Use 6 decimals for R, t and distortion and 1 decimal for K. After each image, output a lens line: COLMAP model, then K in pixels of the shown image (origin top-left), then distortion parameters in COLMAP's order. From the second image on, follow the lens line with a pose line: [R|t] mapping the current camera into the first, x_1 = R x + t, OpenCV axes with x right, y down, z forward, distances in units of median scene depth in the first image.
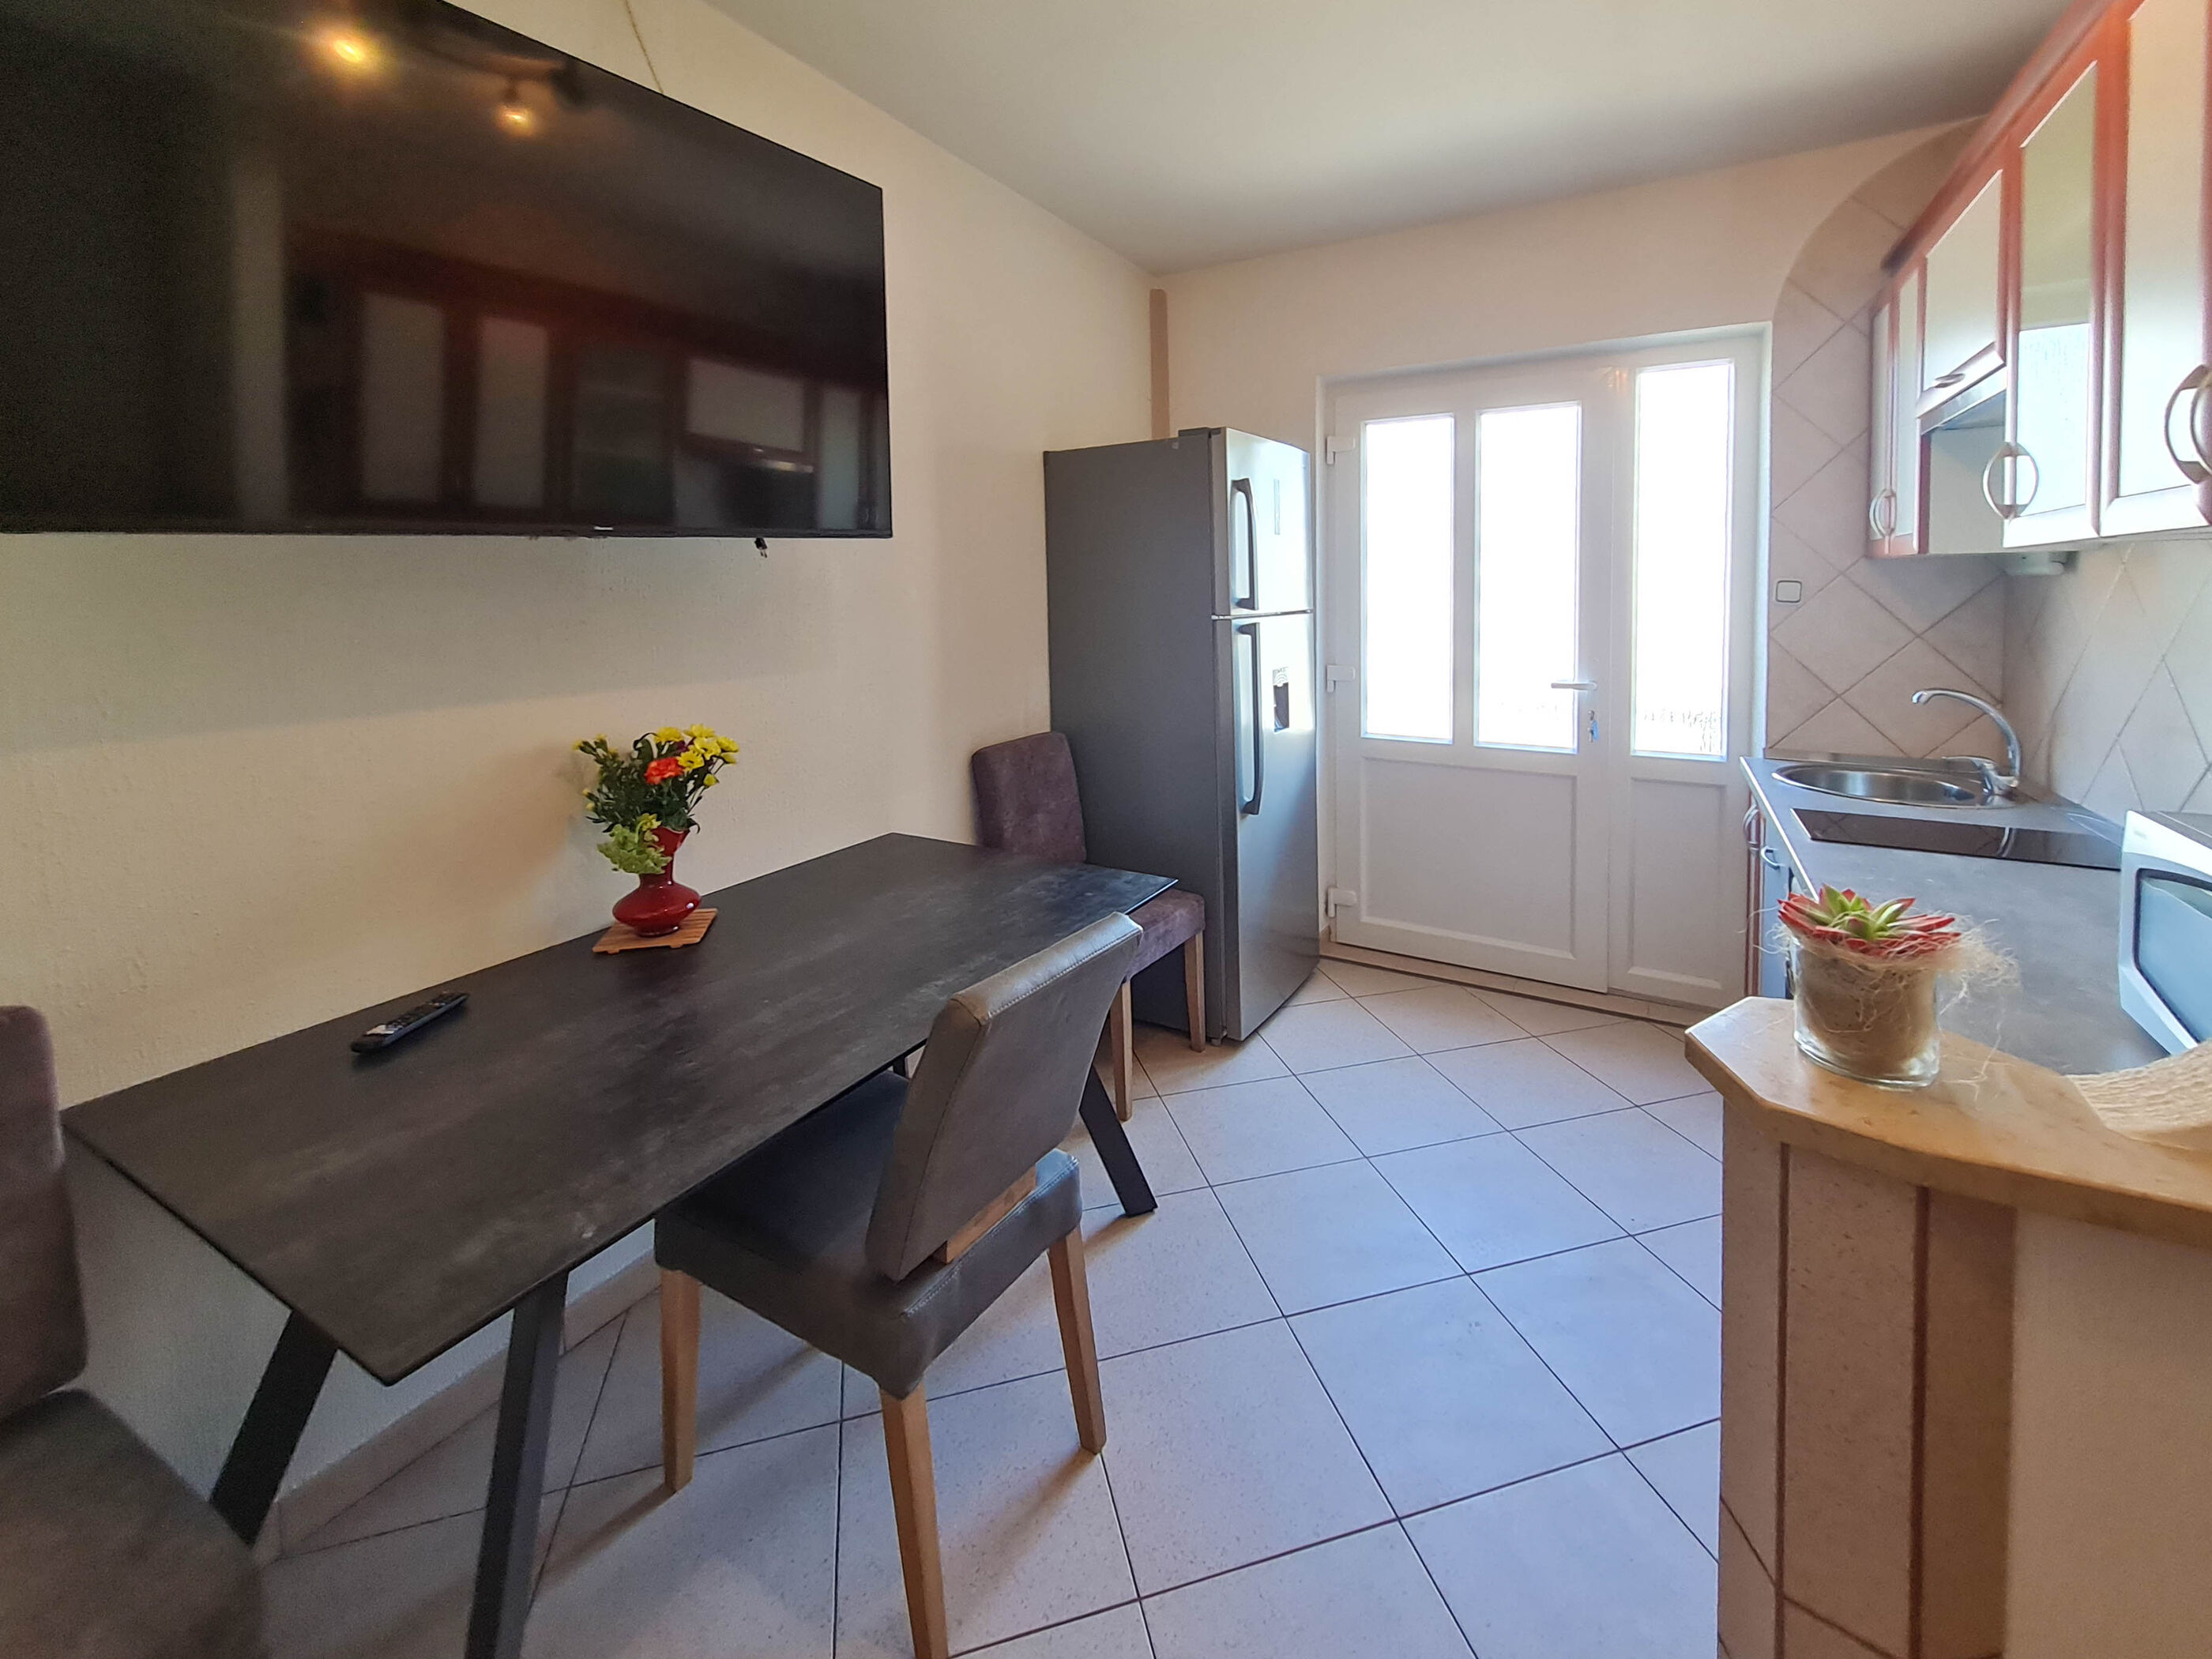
lens RADIAL K [[881.4, 0, 1106.2], [0, 881.4, 625.6], [0, 0, 1]] dist [0.000565, -0.000217]
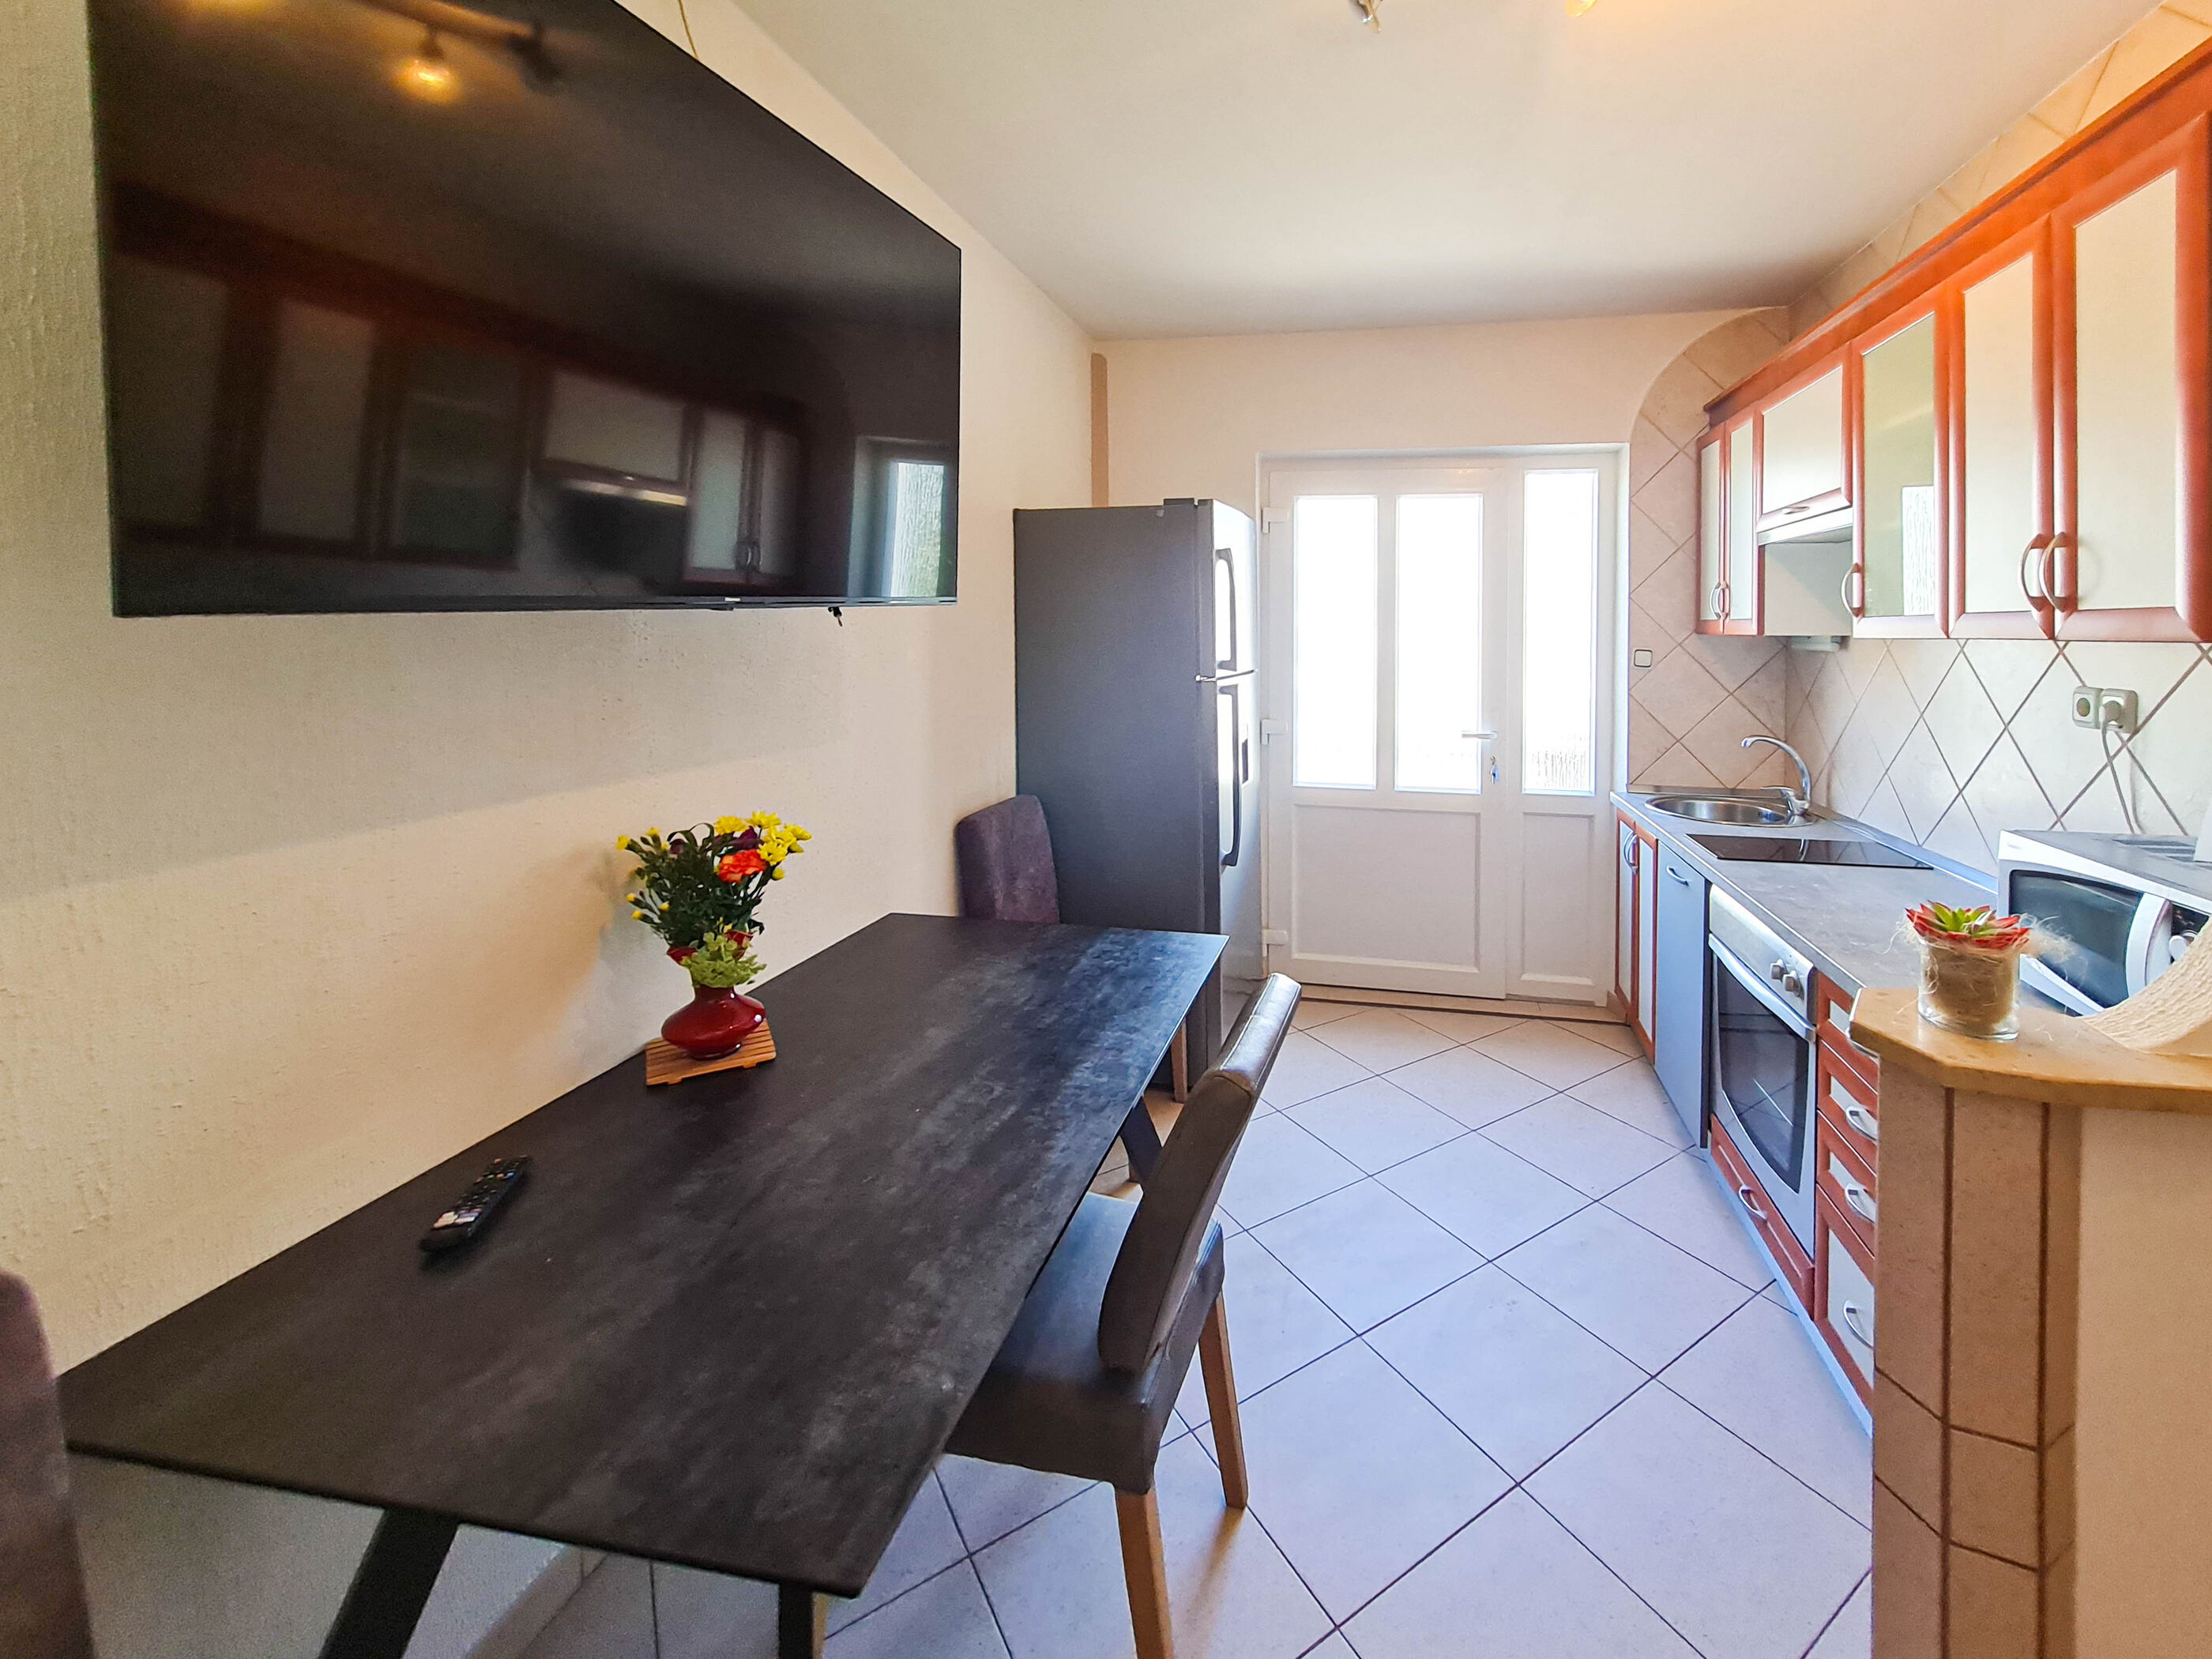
lens RADIAL K [[907.8, 0, 1110.9], [0, 907.8, 630.1], [0, 0, 1]] dist [0.000389, -0.000128]
pose [[0.951198, 0.010819, 0.308392, -0.360171], [-0.000455, 0.999433, -0.033657, -0.036075], [-0.308581, 0.031874, 0.950664, 0.005608]]
